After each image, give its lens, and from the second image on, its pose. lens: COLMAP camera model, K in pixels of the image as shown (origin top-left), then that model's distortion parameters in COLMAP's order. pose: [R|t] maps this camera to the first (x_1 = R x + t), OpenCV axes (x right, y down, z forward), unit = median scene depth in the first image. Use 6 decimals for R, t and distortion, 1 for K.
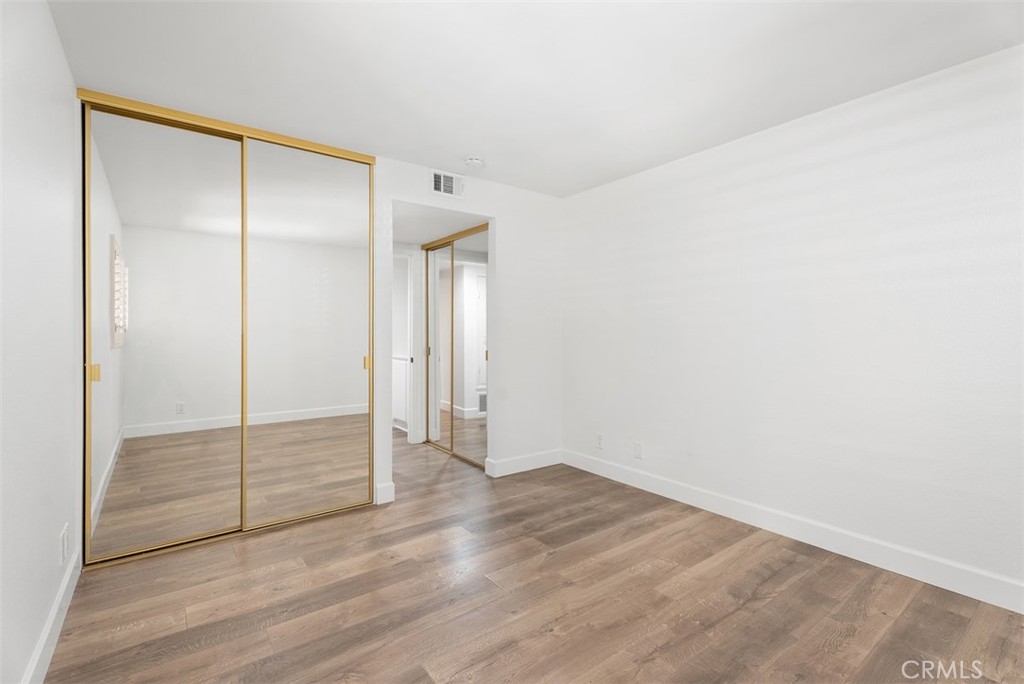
lens RADIAL K [[462.8, 0, 514.3], [0, 462.8, 339.2], [0, 0, 1]] dist [0.001610, 0.000118]
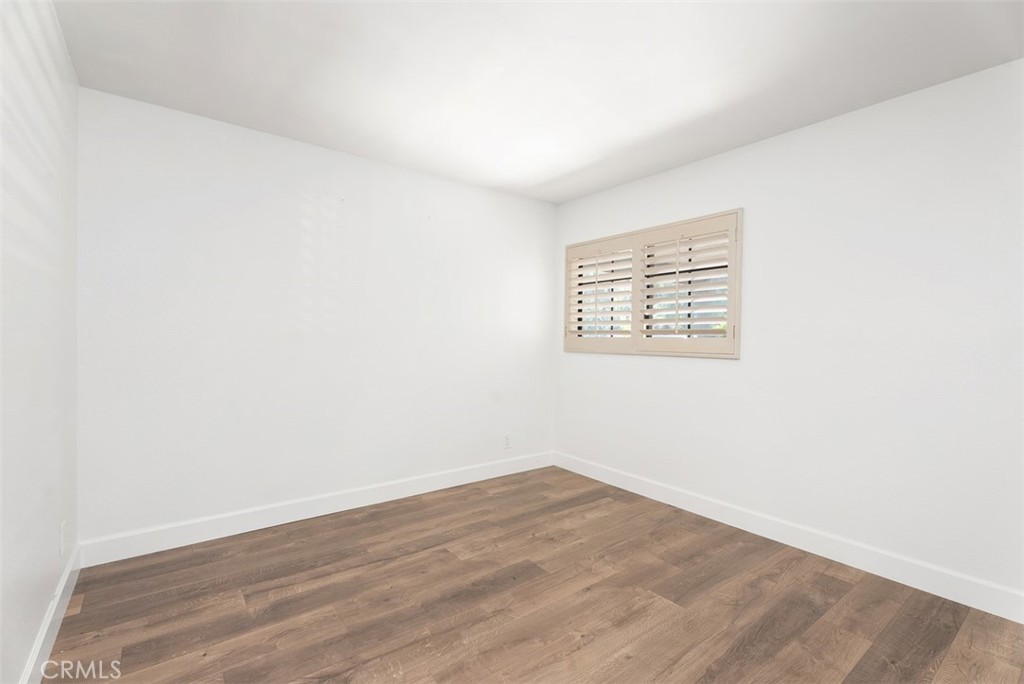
lens RADIAL K [[456.9, 0, 514.8], [0, 456.9, 333.1], [0, 0, 1]] dist [0.001656, -0.000149]
pose [[-0.999777, -0.012461, -0.017029, 0.208381], [-0.012440, 0.999922, -0.001339, -0.016280], [0.017045, -0.001127, -0.999854, 1.641117]]
